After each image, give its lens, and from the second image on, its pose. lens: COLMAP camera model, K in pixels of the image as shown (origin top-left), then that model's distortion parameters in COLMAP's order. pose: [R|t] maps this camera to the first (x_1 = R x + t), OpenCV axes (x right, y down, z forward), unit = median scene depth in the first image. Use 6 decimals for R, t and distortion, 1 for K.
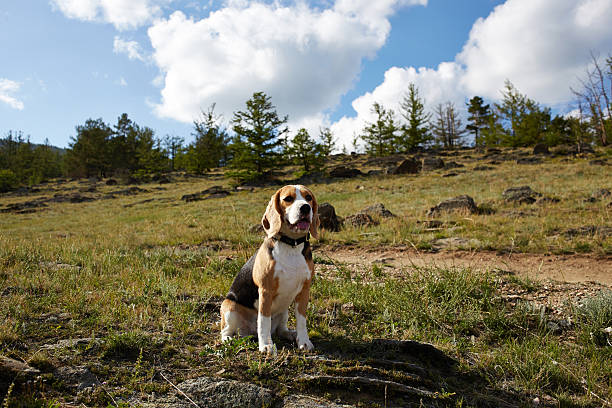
lens RADIAL K [[889.9, 0, 306.0], [0, 889.9, 204.0], [0, 0, 1]] dist [-0.138660, 0.038700]
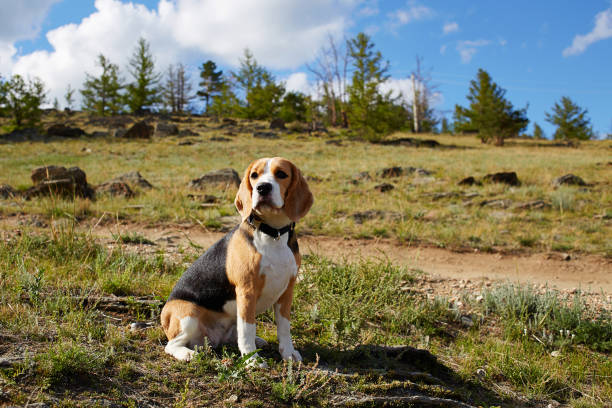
lens RADIAL K [[889.9, 0, 306.0], [0, 889.9, 204.0], [0, 0, 1]] dist [-0.138660, 0.038700]
pose [[0.851194, 0.042494, 0.523128, -0.207759], [-0.065617, 0.997513, 0.025738, -0.001982], [-0.520733, -0.056234, 0.851866, 0.146660]]
